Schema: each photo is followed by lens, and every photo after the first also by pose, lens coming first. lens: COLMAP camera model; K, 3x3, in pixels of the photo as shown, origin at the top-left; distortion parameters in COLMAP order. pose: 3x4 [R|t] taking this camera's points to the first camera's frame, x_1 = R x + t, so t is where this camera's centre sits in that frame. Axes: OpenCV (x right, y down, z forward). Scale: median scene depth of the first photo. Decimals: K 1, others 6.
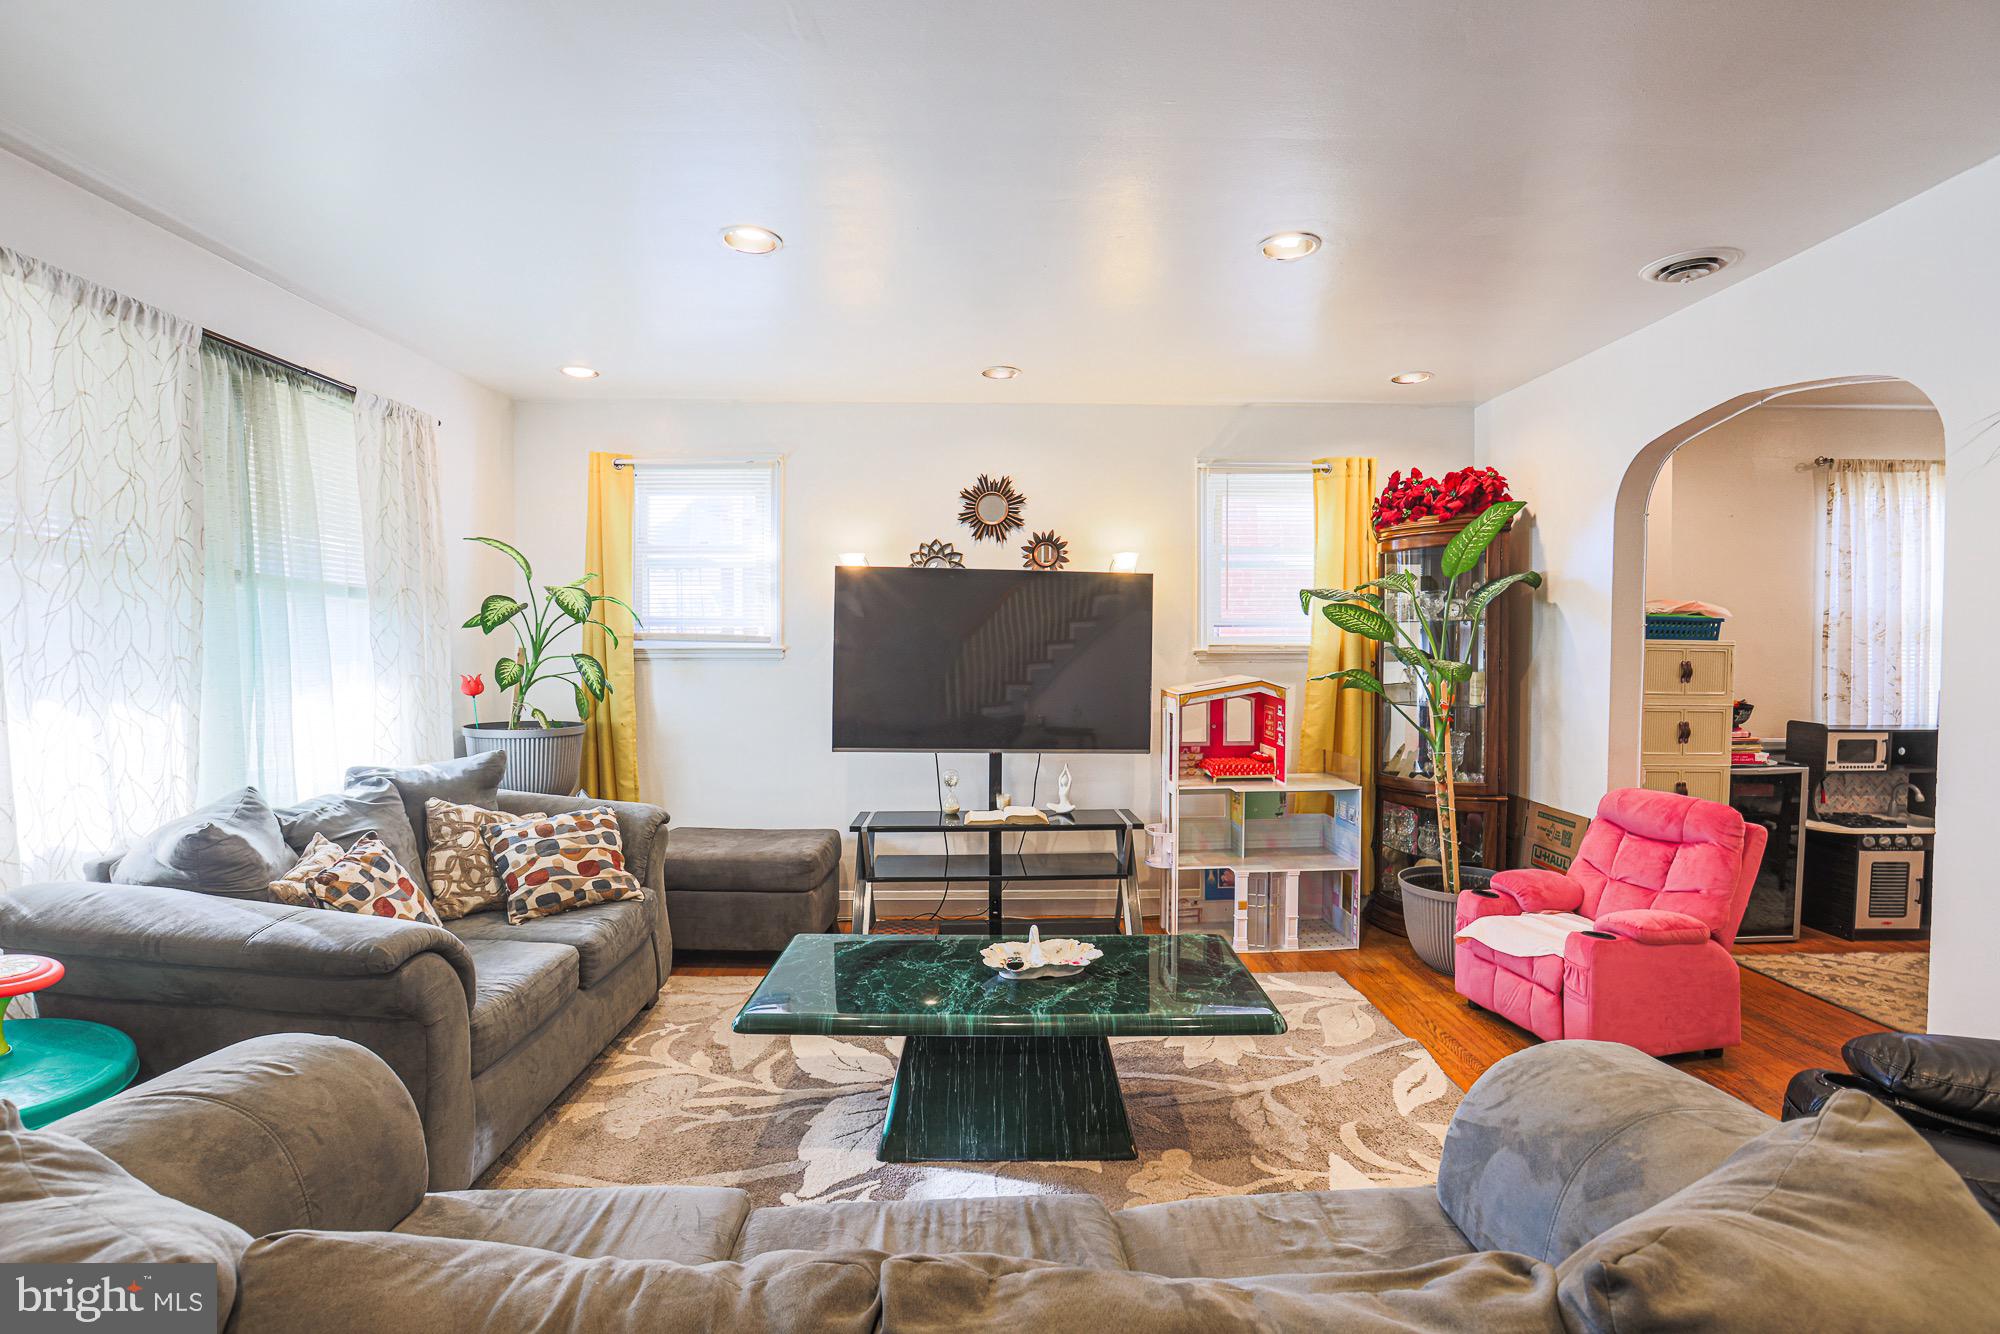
lens RADIAL K [[930.1, 0, 998.7], [0, 930.1, 651.7], [0, 0, 1]] dist [-0.045706, 0.016491]
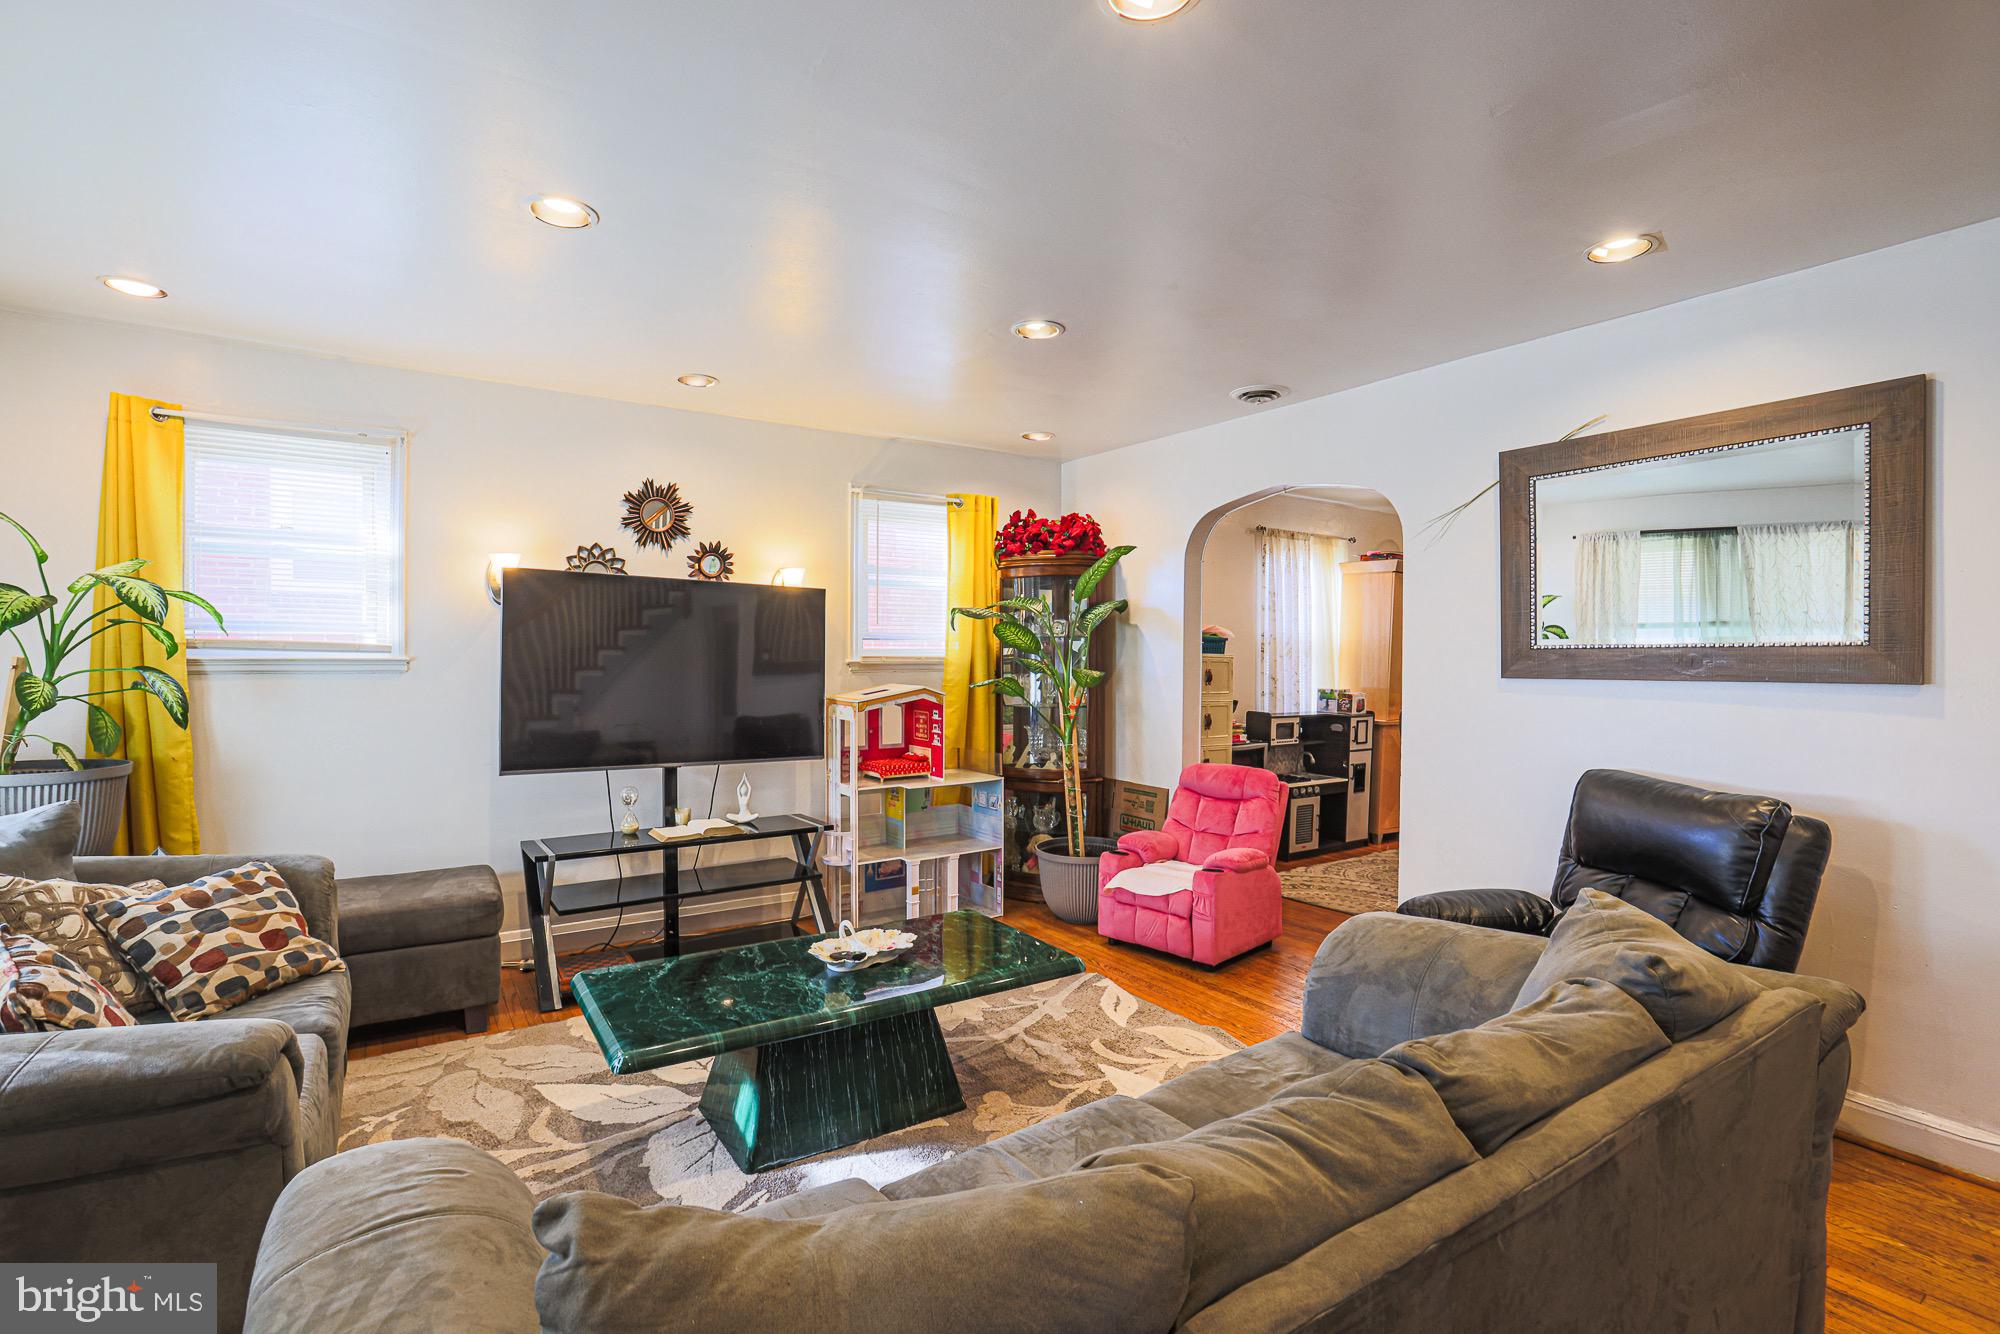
lens RADIAL K [[930.1, 0, 982.5], [0, 930.1, 654.9], [0, 0, 1]] dist [-0.045706, 0.016491]
pose [[0.840886, 0.003502, 0.541200, -0.273848], [0.000470, 0.999974, -0.007201, -0.001503], [-0.541212, 0.006310, 0.840863, 0.013619]]
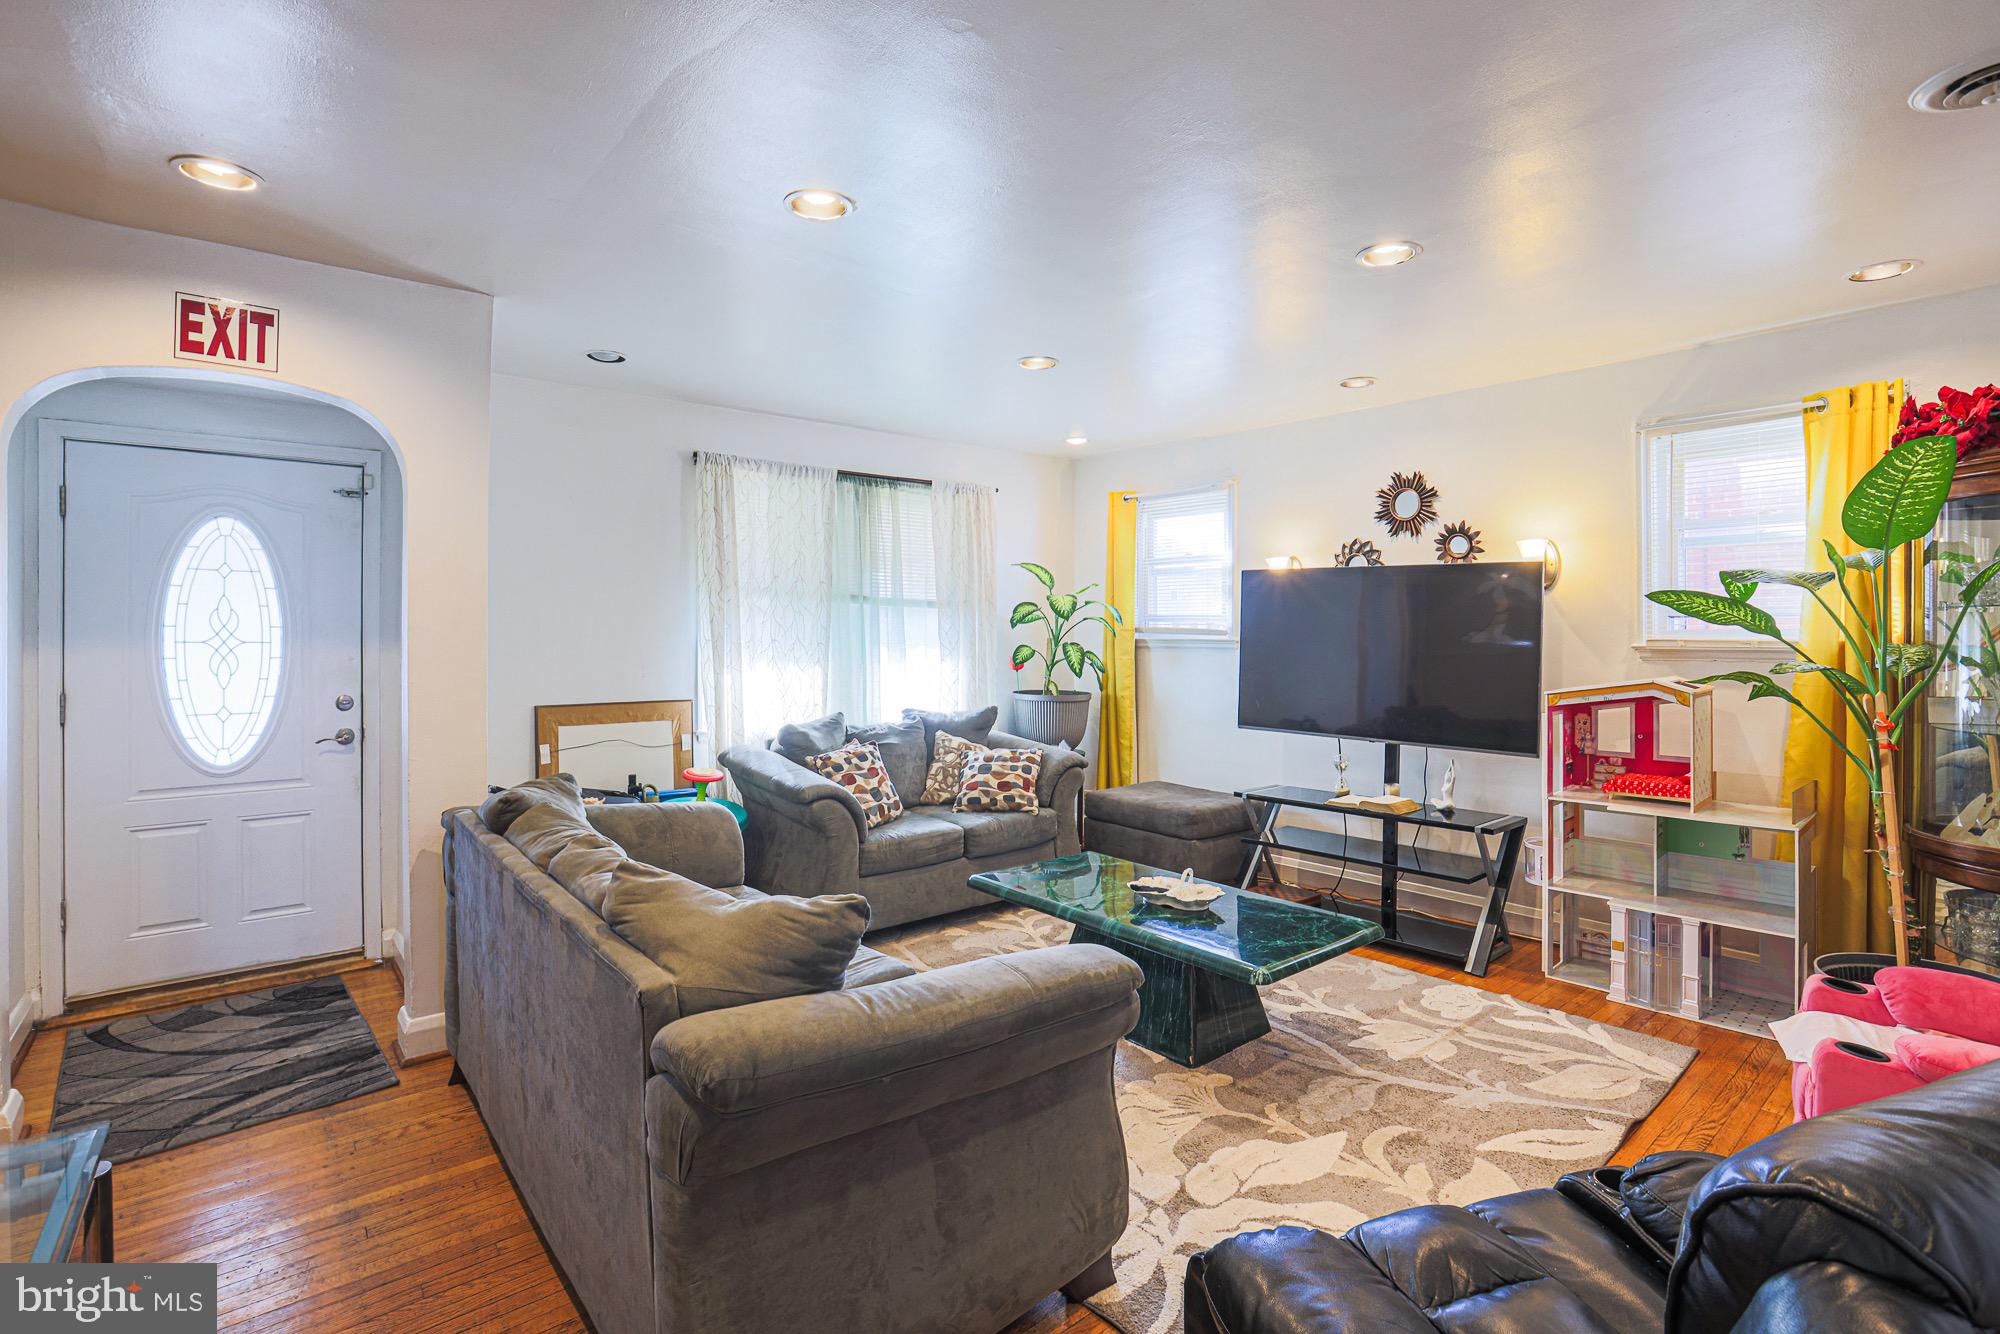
lens RADIAL K [[930.1, 0, 996.5], [0, 930.1, 622.1], [0, 0, 1]] dist [-0.045706, 0.016491]
pose [[0.634830, -0.007388, -0.772617, 0.551446], [-0.008363, 0.999830, -0.016433, -0.005469], [0.772607, 0.016894, 0.634660, 0.017844]]
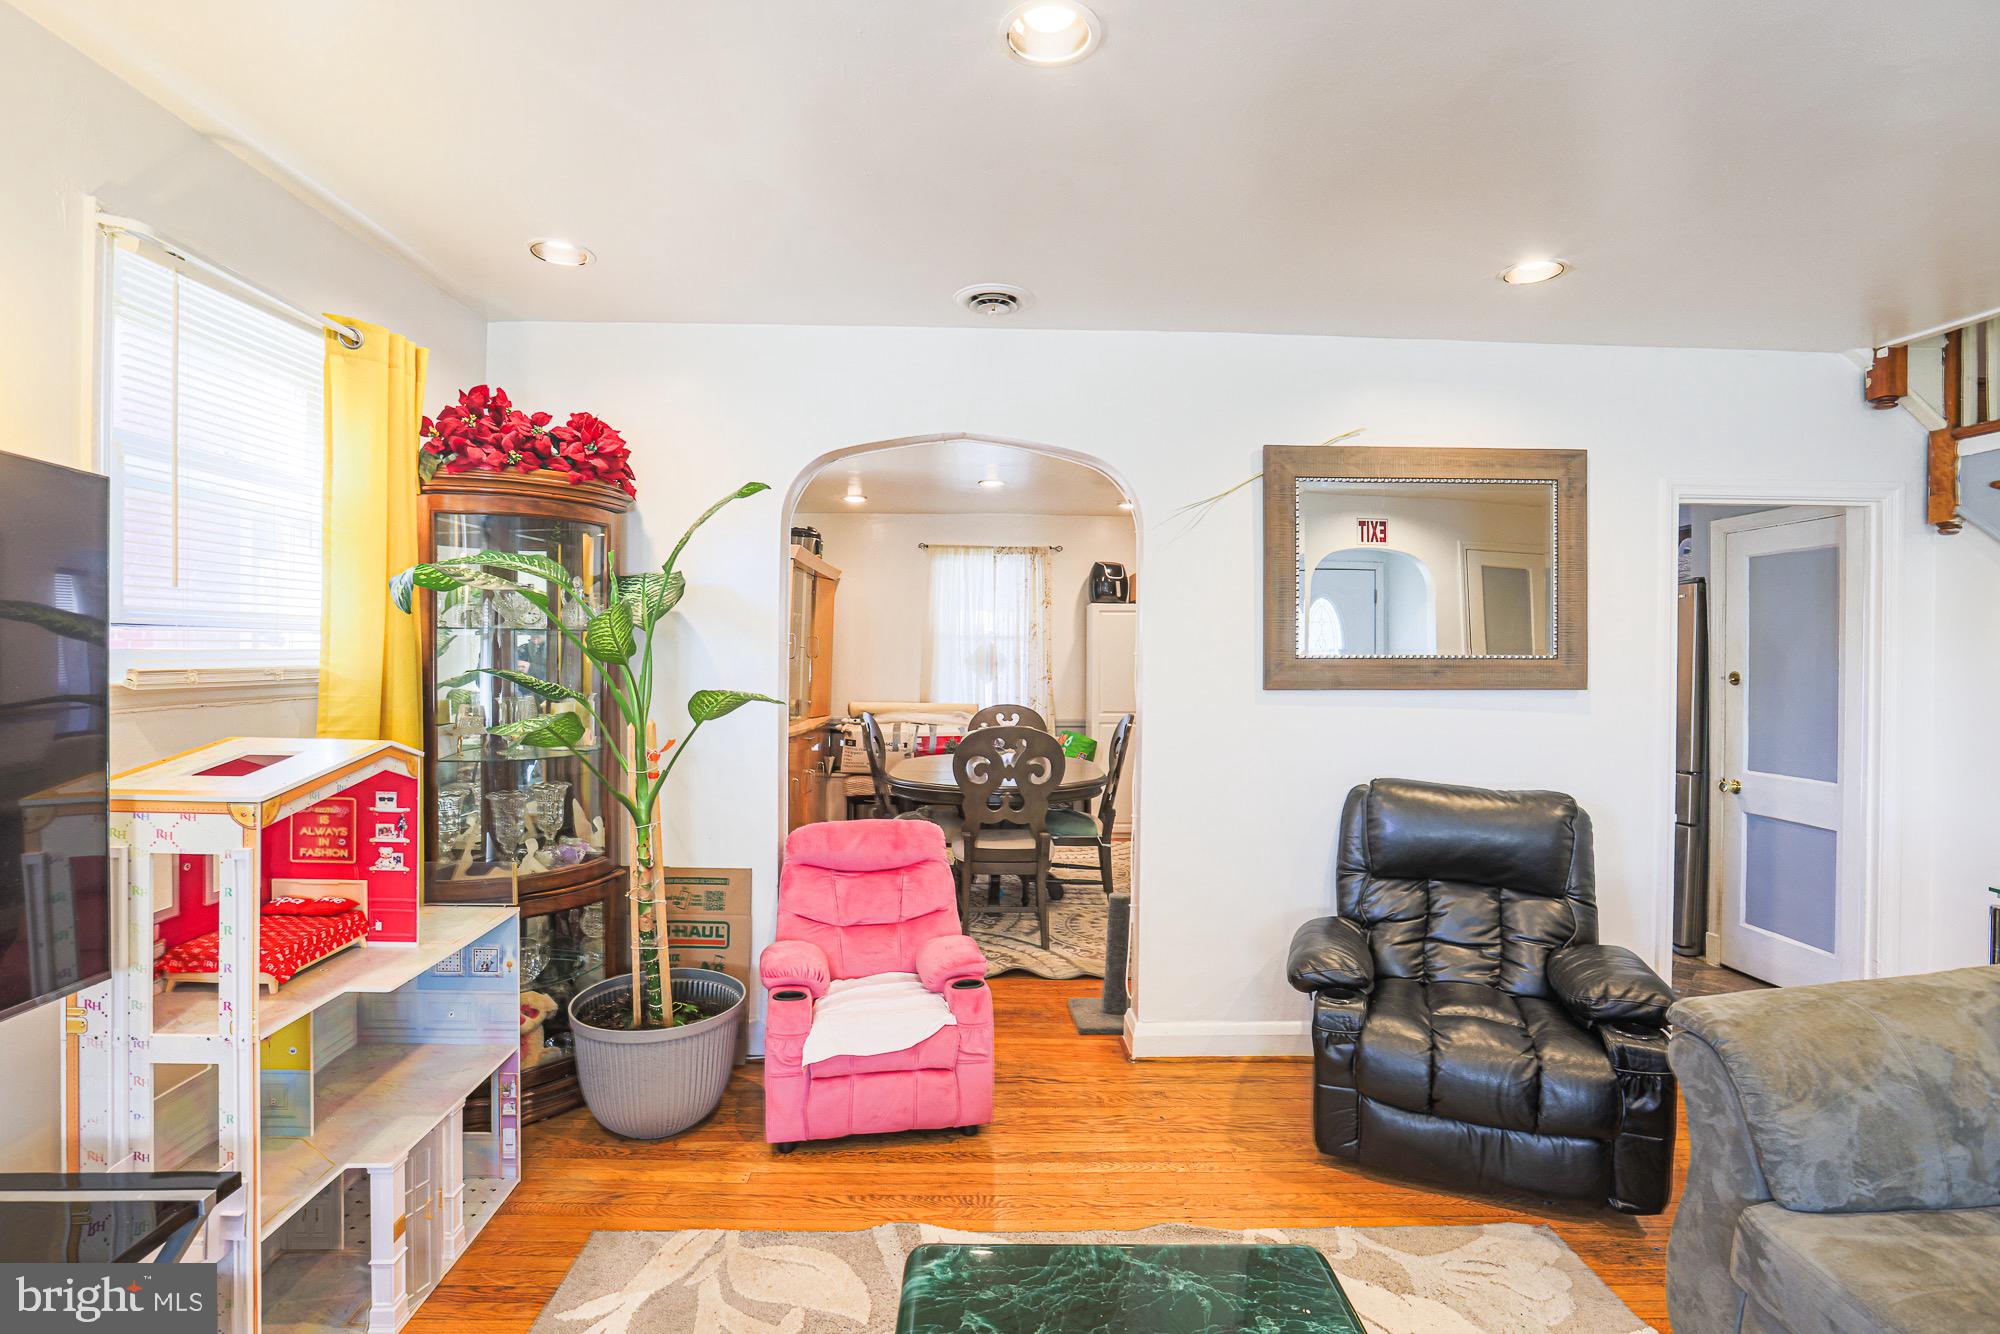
lens RADIAL K [[930.1, 0, 989.7], [0, 930.1, 653.8], [0, 0, 1]] dist [-0.045706, 0.016491]
pose [[-0.006929, -0.002098, 0.999974, -0.198181], [-0.000757, 0.999998, 0.002093, -0.018482], [-0.999976, -0.000743, -0.006930, 0.704264]]
